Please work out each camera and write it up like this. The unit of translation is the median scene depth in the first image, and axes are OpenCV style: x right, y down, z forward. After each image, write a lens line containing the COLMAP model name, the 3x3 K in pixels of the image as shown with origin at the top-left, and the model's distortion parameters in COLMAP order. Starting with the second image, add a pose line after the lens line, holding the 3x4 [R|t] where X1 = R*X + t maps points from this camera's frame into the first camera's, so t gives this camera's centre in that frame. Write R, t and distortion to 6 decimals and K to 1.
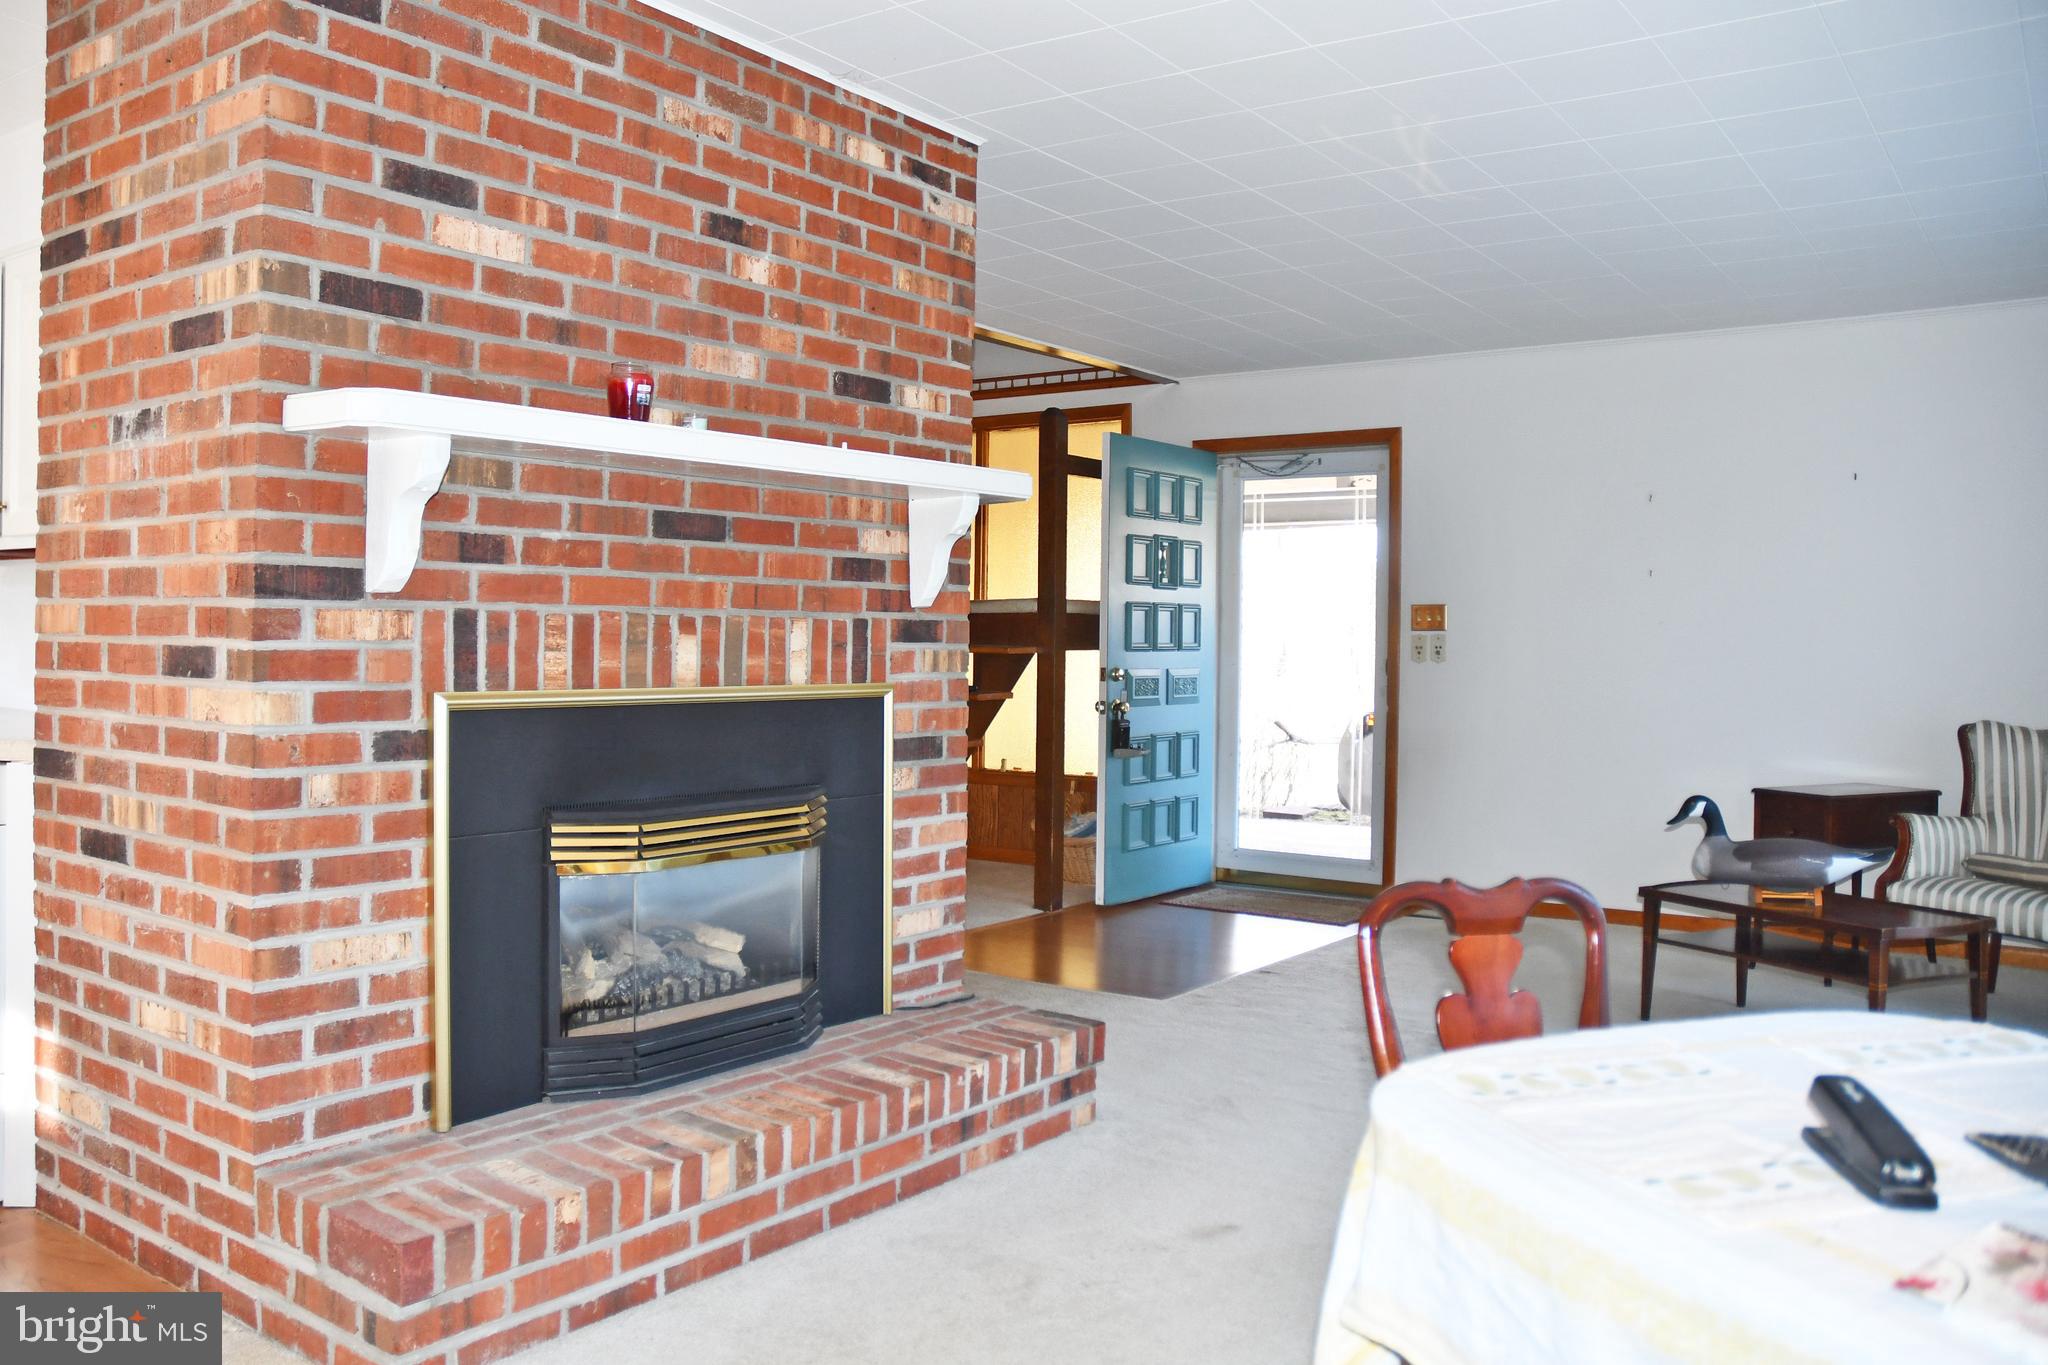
lens RADIAL K [[1615.9, 0, 973.7], [0, 1615.9, 675.2], [0, 0, 1]] dist [-0.171990, 0.168598]
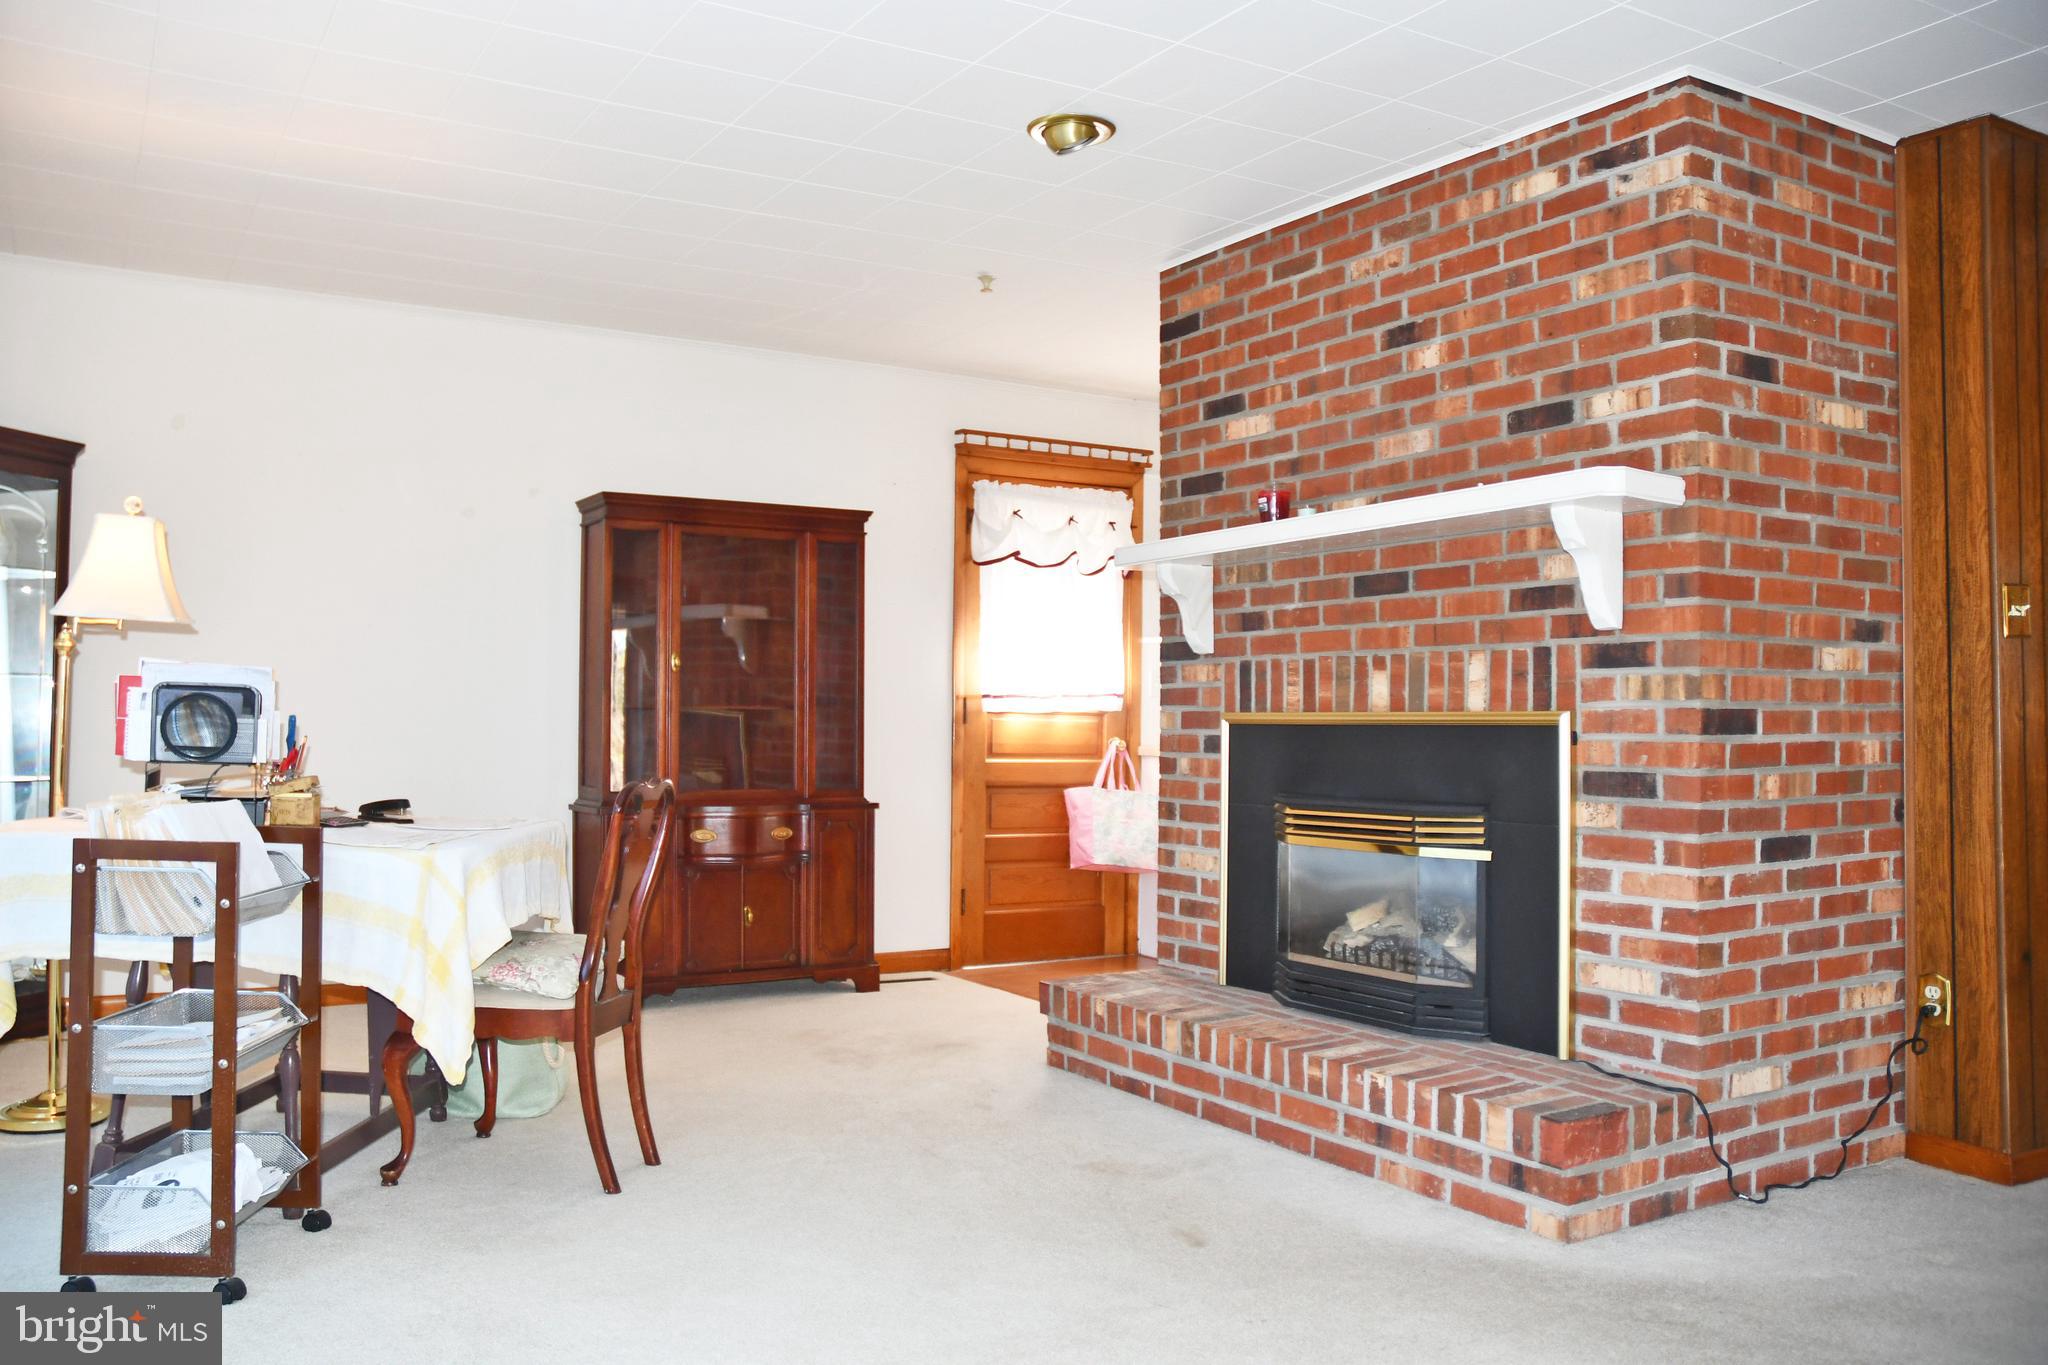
lens RADIAL K [[1615.9, 0, 973.7], [0, 1615.9, 675.2], [0, 0, 1]] dist [-0.171990, 0.168598]
pose [[-0.396415, -0.044689, -0.916983, 1.230718], [-0.035397, 0.998816, -0.033375, 0.035297], [0.917389, 0.019228, -0.397528, 1.356994]]
